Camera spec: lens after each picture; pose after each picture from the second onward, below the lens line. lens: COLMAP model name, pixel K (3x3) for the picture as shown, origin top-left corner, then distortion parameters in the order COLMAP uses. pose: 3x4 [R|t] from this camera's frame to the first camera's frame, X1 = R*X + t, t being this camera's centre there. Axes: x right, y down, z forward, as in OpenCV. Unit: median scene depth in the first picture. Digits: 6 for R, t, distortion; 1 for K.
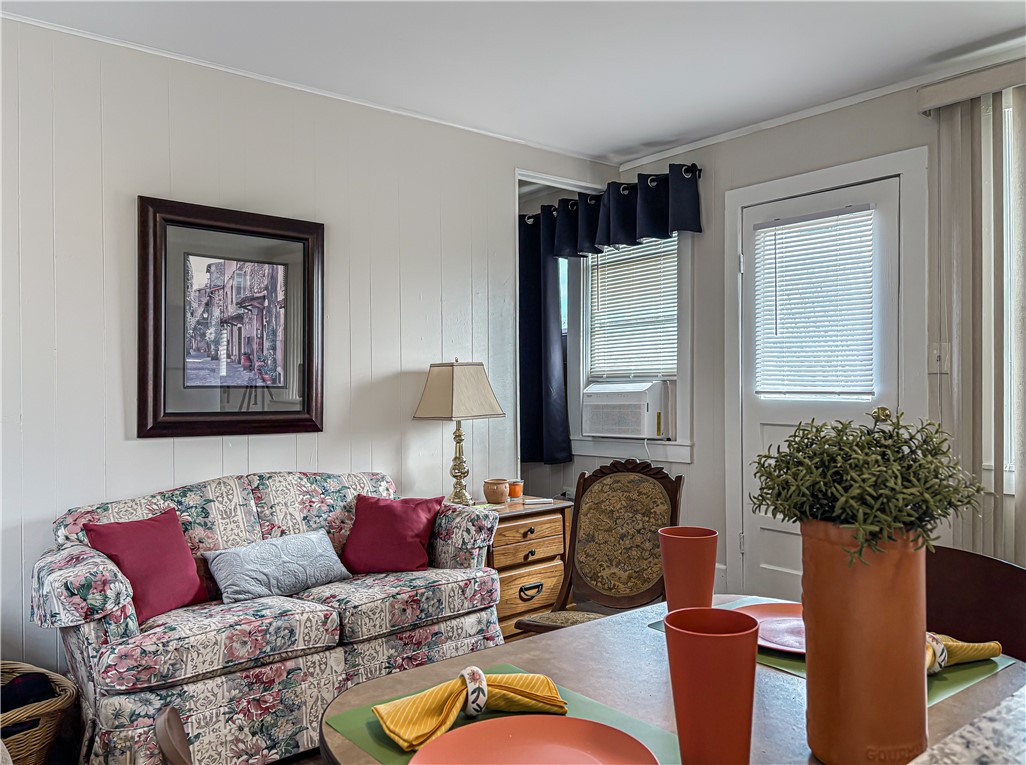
lens RADIAL K [[768.4, 0, 513.0], [0, 768.4, 382.5], [0, 0, 1]] dist [0.031638, 0.003197]
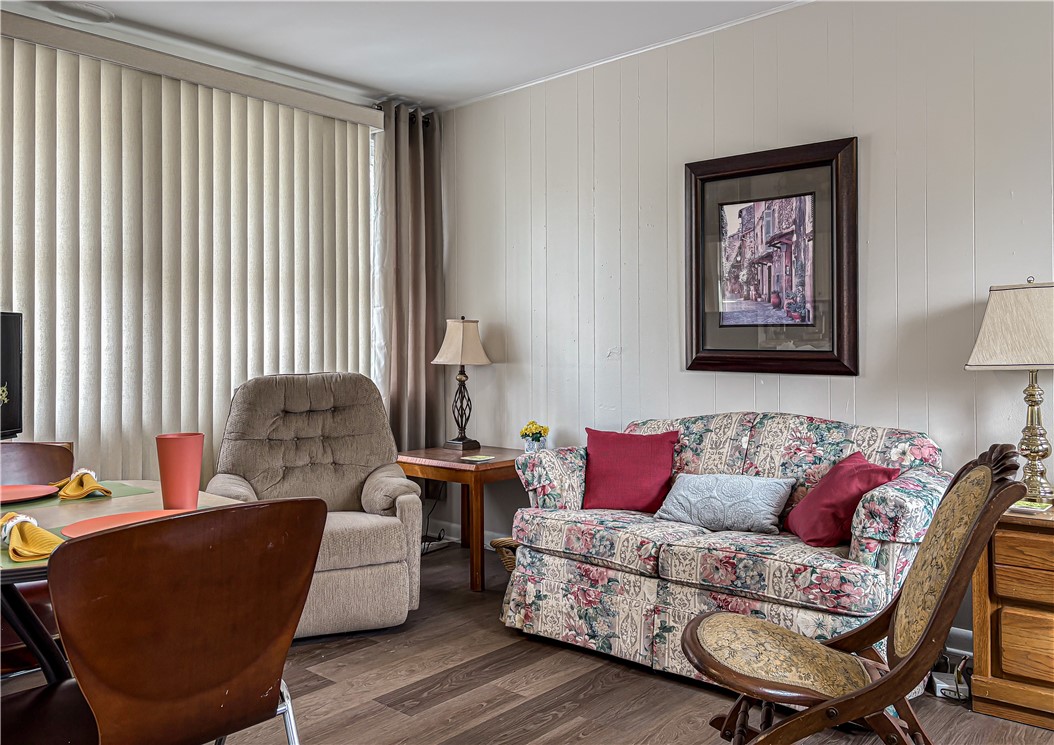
lens RADIAL K [[828.9, 0, 568.6], [0, 828.9, 331.2], [0, 0, 1]] dist [0.027920, -0.002363]
pose [[0.185003, -0.007351, -0.982710, 0.700169], [0.008927, 0.999943, -0.005799, 0.018174], [0.982697, -0.007700, 0.185058, 0.576584]]
